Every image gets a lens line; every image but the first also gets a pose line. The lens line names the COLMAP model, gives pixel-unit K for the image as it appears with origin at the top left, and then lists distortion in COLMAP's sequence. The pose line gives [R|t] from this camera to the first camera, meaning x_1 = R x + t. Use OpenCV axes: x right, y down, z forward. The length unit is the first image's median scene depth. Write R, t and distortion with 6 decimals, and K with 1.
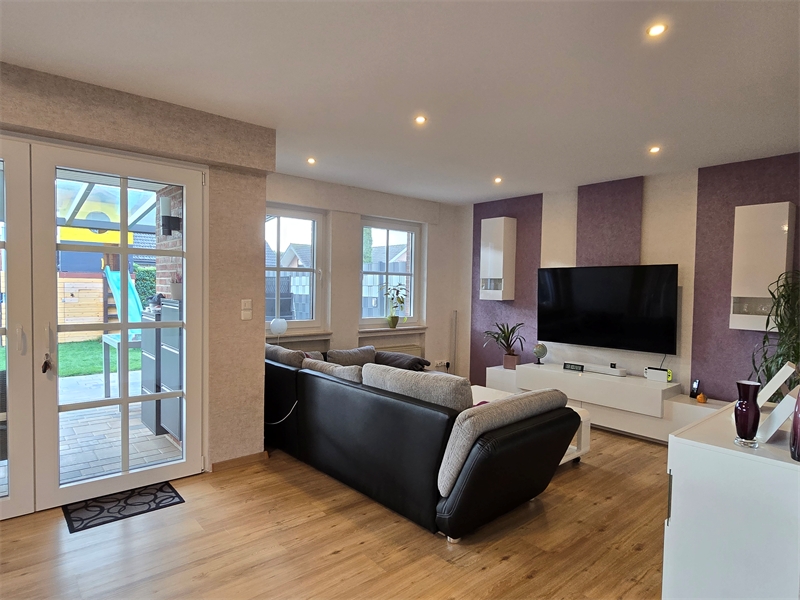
lens RADIAL K [[473.5, 0, 399.0], [0, 473.5, 307.7], [0, 0, 1]] dist [0.001052, -0.000419]
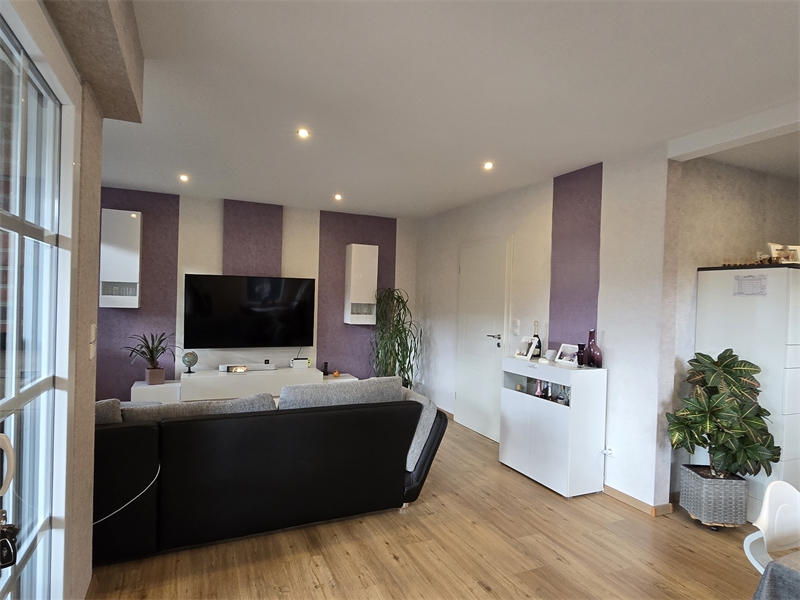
lens RADIAL K [[473.5, 0, 400.8], [0, 473.5, 304.6], [0, 0, 1]] dist [0.001052, -0.000419]
pose [[0.276183, -0.029945, 0.960638, -0.541821], [0.013595, 0.999536, 0.027249, -0.043971], [-0.961009, 0.005535, 0.276462, 0.330105]]
